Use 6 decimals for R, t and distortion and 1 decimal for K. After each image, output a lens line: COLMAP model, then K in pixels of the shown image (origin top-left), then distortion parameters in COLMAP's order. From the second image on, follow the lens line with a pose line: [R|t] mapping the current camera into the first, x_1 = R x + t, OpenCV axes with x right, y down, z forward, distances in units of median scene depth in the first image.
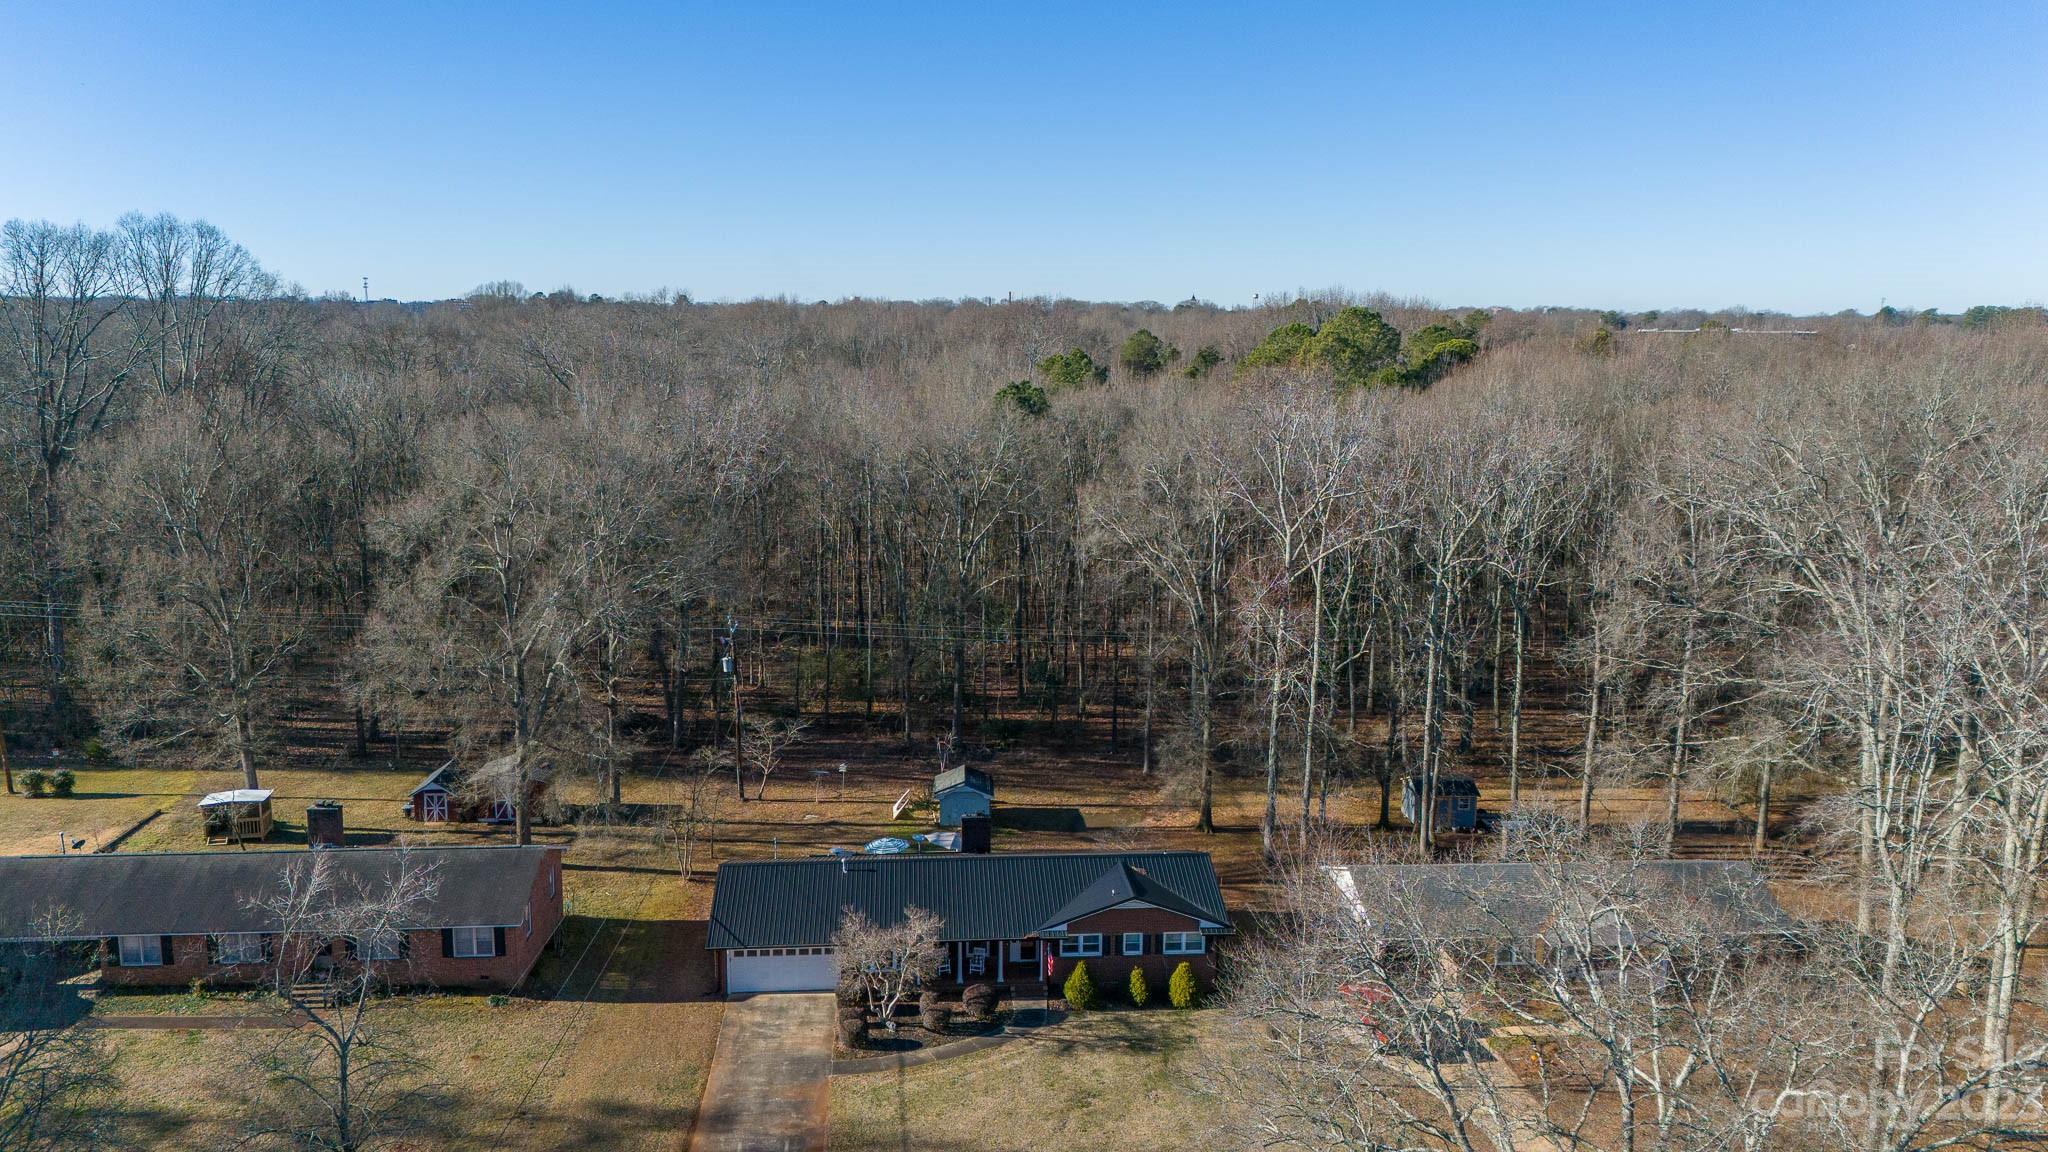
lens RADIAL K [[1479.4, 0, 1024.0], [0, 1479.4, 576.0], [0, 0, 1]] dist [0.136958, -0.233599]
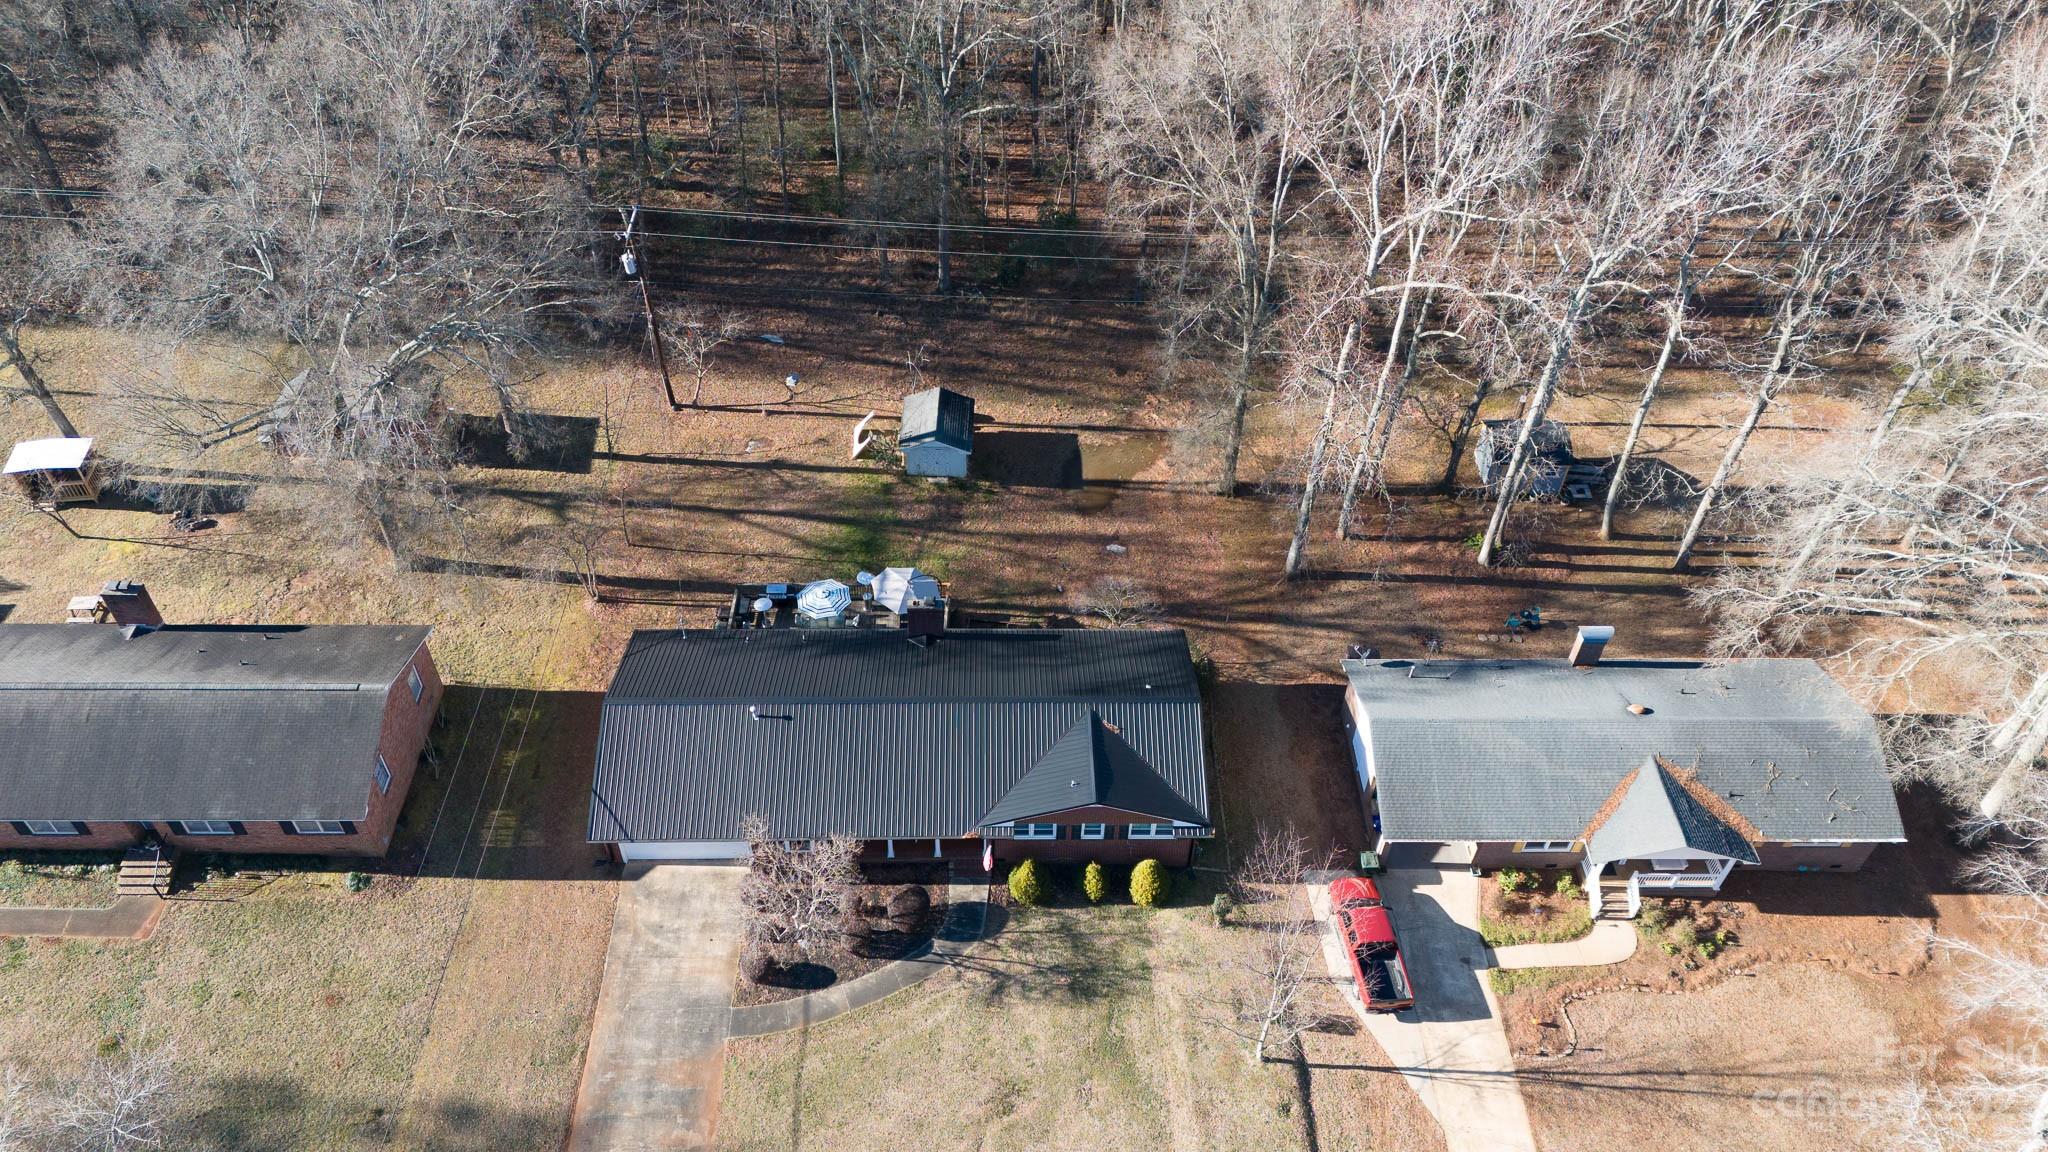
lens RADIAL K [[1479.4, 0, 1024.0], [0, 1479.4, 576.0], [0, 0, 1]] dist [0.136958, -0.233599]
pose [[0.997820, 0.057882, -0.031687, 0.054438], [-0.028791, 0.813955, 0.580215, -0.379110], [0.059375, -0.578038, 0.813847, 0.407882]]
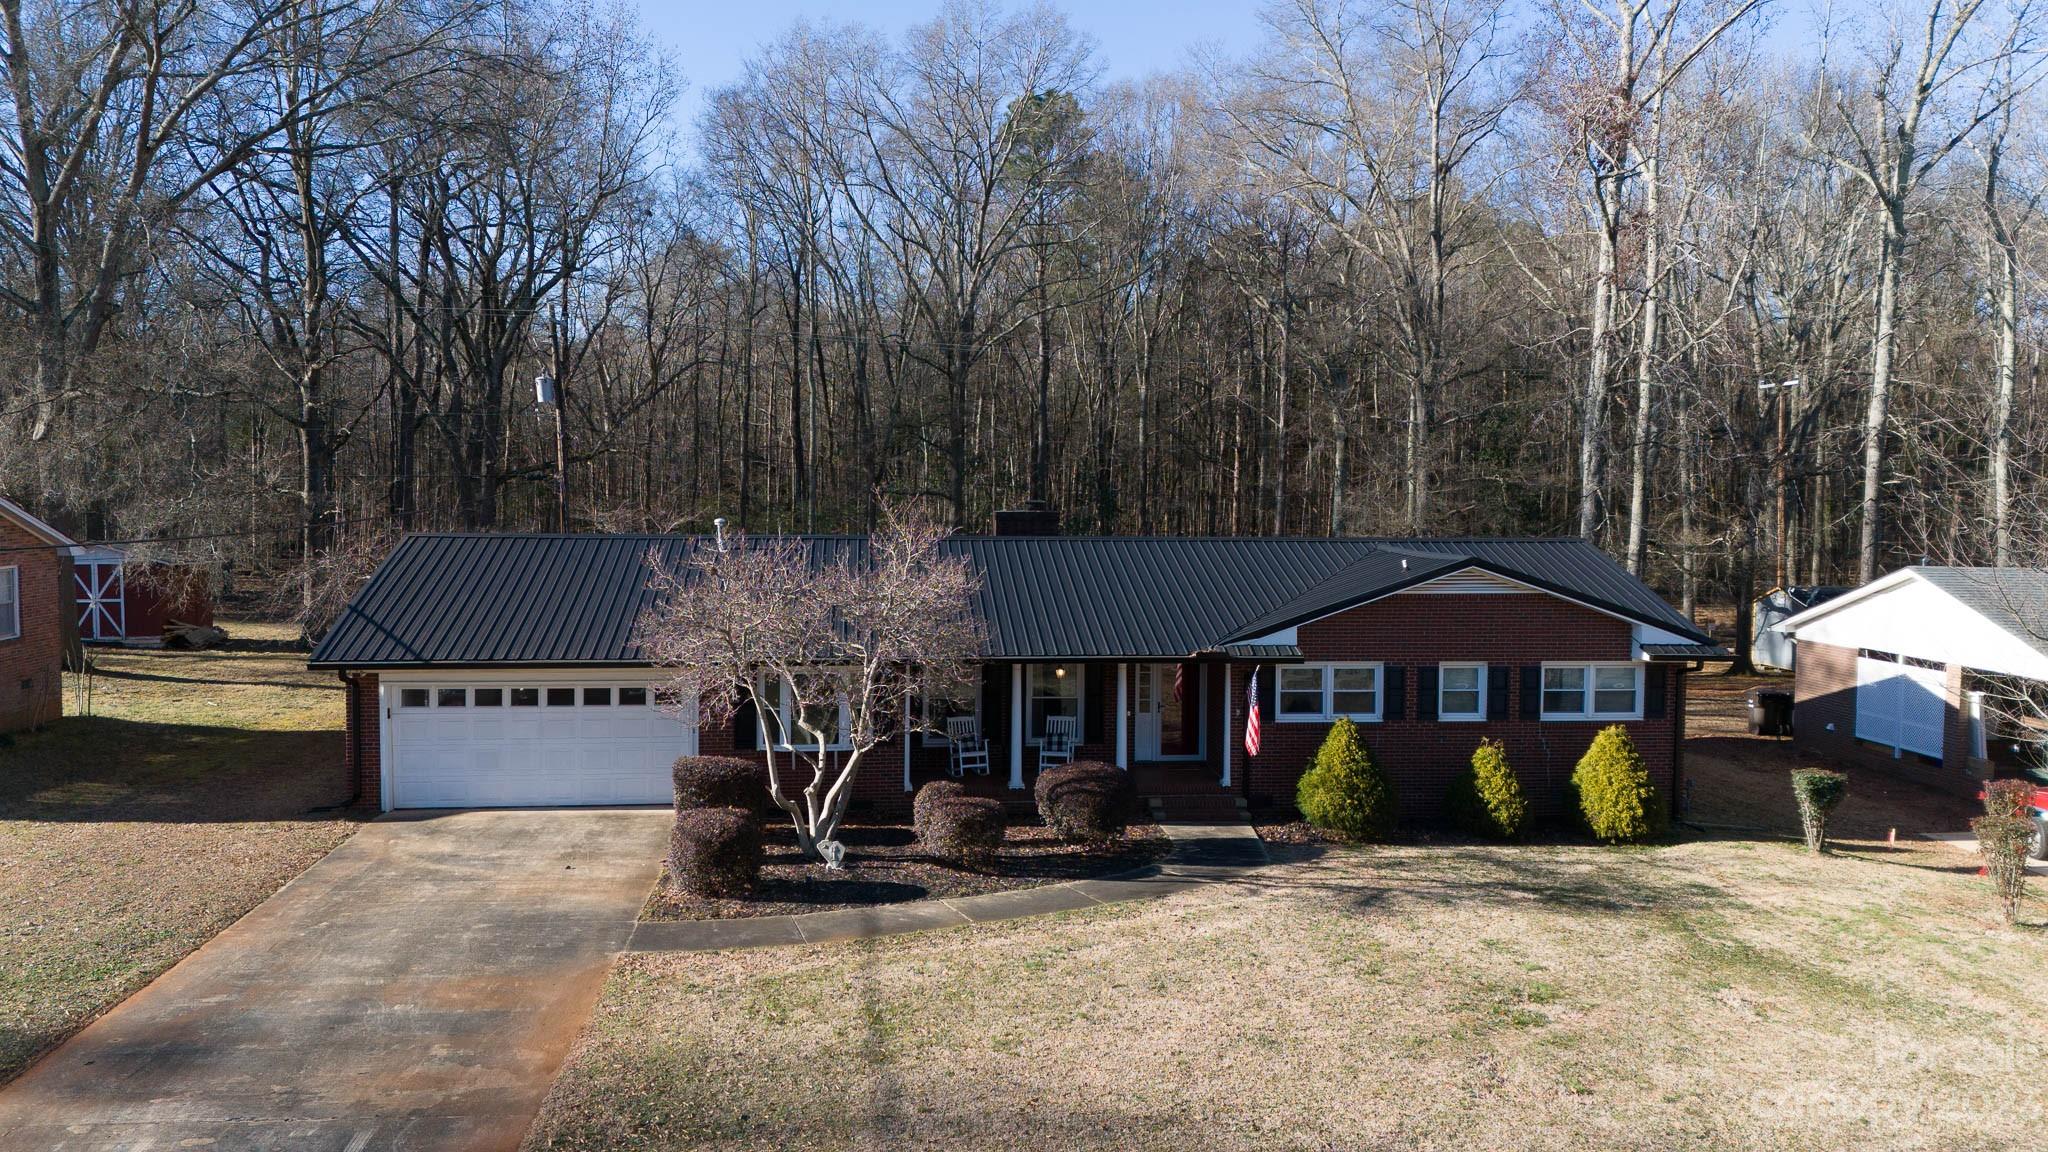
lens RADIAL K [[1479.4, 0, 1024.0], [0, 1479.4, 576.0], [0, 0, 1]] dist [0.136958, -0.233599]
pose [[0.999695, -0.005829, 0.023995, -0.051680], [0.008307, 0.994491, -0.104488, 0.267342], [-0.023254, 0.104655, 0.994237, 0.640817]]
